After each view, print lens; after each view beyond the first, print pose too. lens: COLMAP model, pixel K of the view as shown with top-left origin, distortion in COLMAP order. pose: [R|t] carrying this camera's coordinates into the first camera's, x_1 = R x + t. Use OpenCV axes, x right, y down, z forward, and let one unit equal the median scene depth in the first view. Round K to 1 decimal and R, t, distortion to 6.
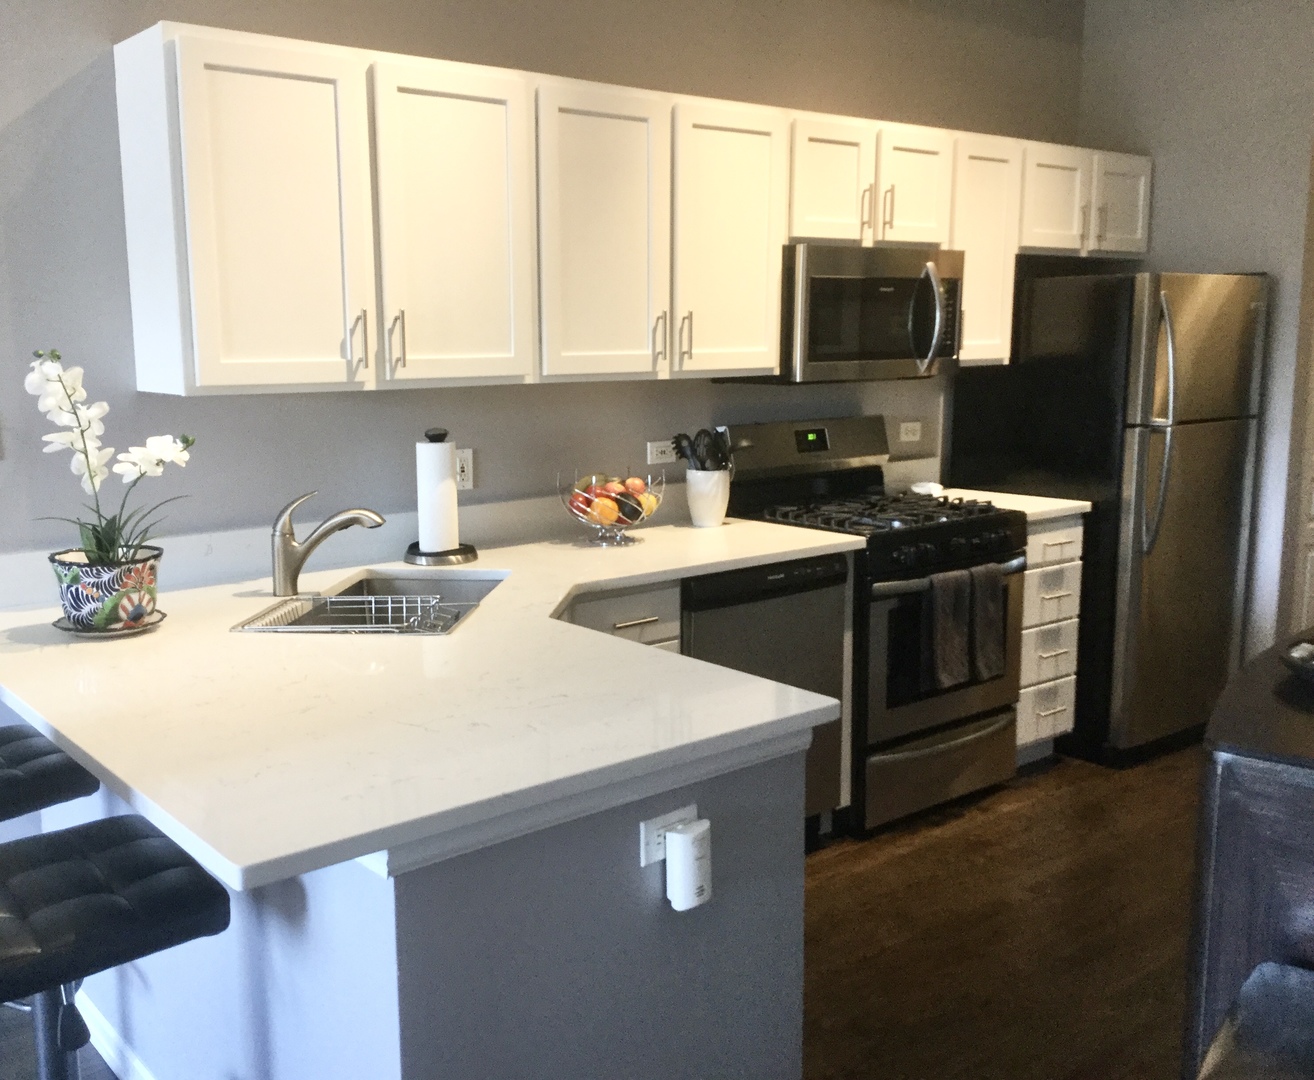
lens RADIAL K [[1276.3, 0, 654.2], [0, 1276.3, 541.7], [0, 0, 1]] dist [0.035790, 0.000000]
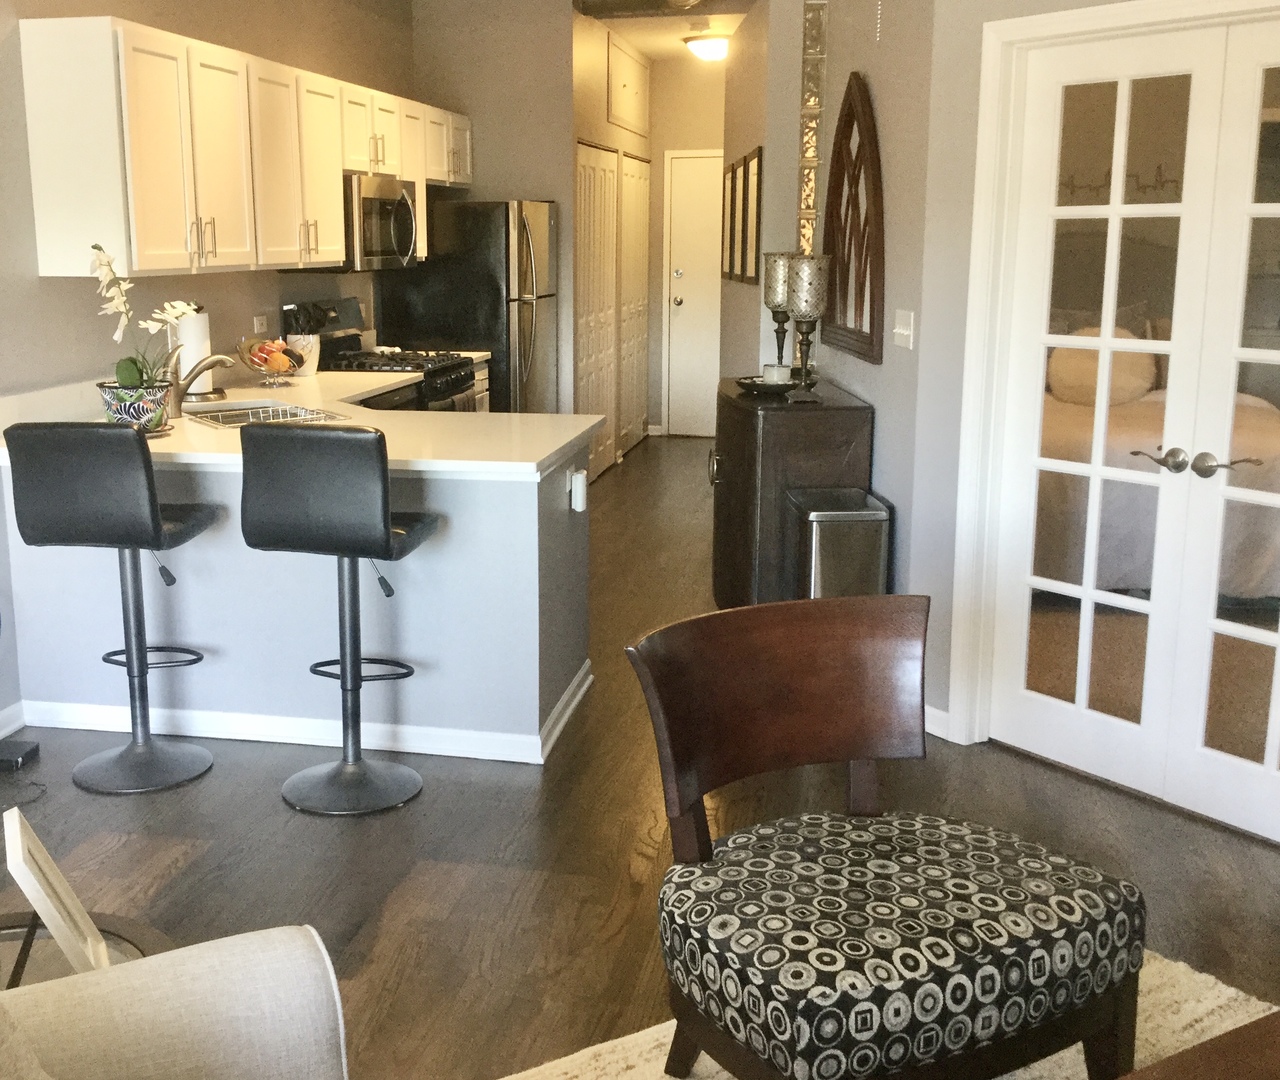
lens RADIAL K [[1251.8, 0, 639.5], [0, 1251.8, 529.9], [0, 0, 1]] dist [0.083195, 0.000000]
pose [[0.769249, -0.139968, 0.623430, -0.610045], [0.099060, 0.990039, 0.100046, 0.058801], [-0.631223, -0.015203, 0.775452, -0.346174]]
